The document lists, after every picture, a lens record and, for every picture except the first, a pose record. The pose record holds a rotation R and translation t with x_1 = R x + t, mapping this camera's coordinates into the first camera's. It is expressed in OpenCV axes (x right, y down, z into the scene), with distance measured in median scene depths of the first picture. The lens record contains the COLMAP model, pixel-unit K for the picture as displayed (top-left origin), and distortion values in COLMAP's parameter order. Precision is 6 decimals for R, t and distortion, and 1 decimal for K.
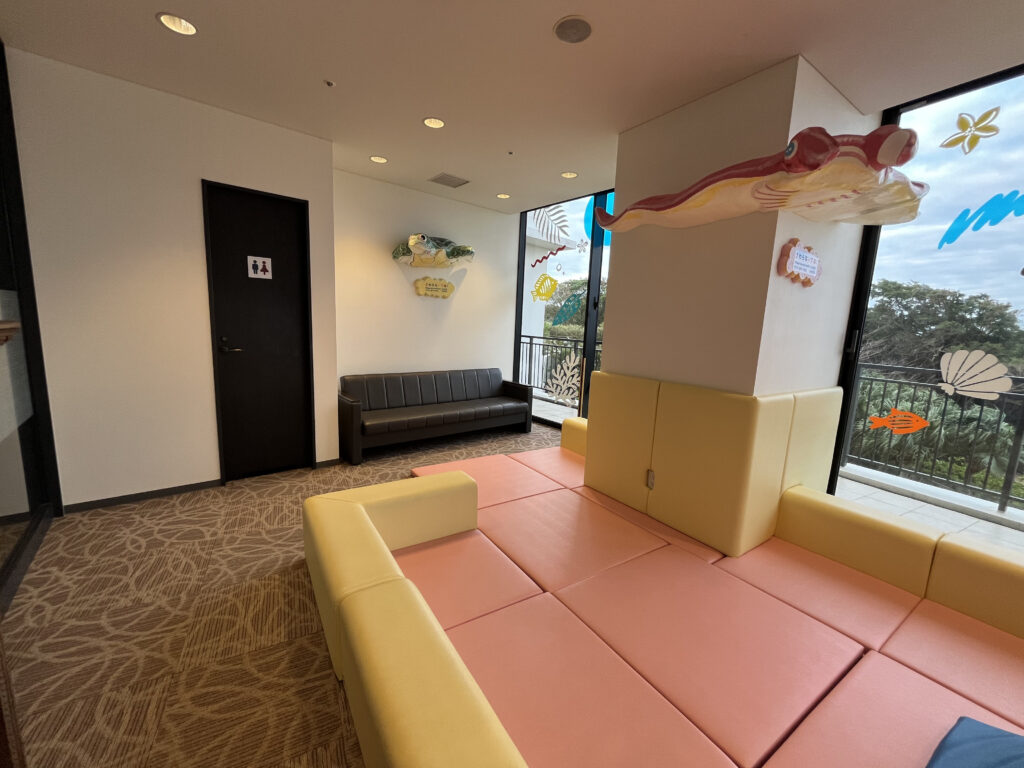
lens RADIAL K [[410.4, 0, 510.0], [0, 410.4, 383.8], [0, 0, 1]] dist [-0.002820, -0.000145]
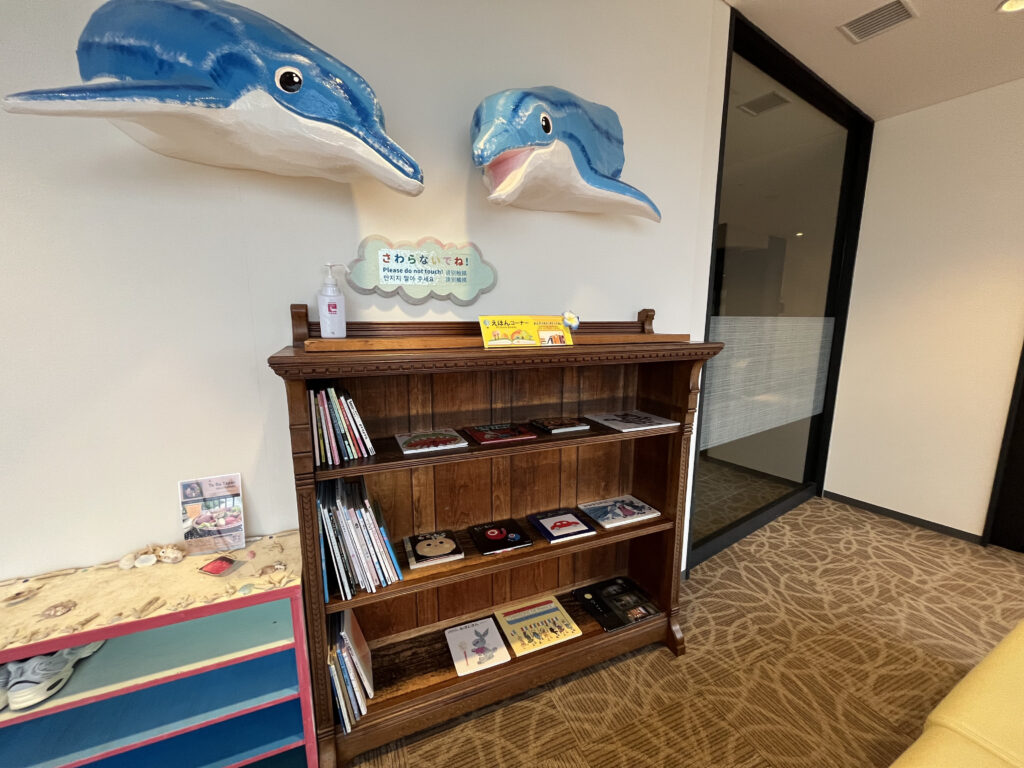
lens RADIAL K [[410.4, 0, 514.6], [0, 410.4, 386.8], [0, 0, 1]] dist [-0.002820, -0.000145]
pose [[-0.082928, 0.126818, -0.988453, 0.219731], [-0.160622, 0.977201, 0.138850, -0.035661], [0.983526, 0.170282, -0.060667, 0.139284]]
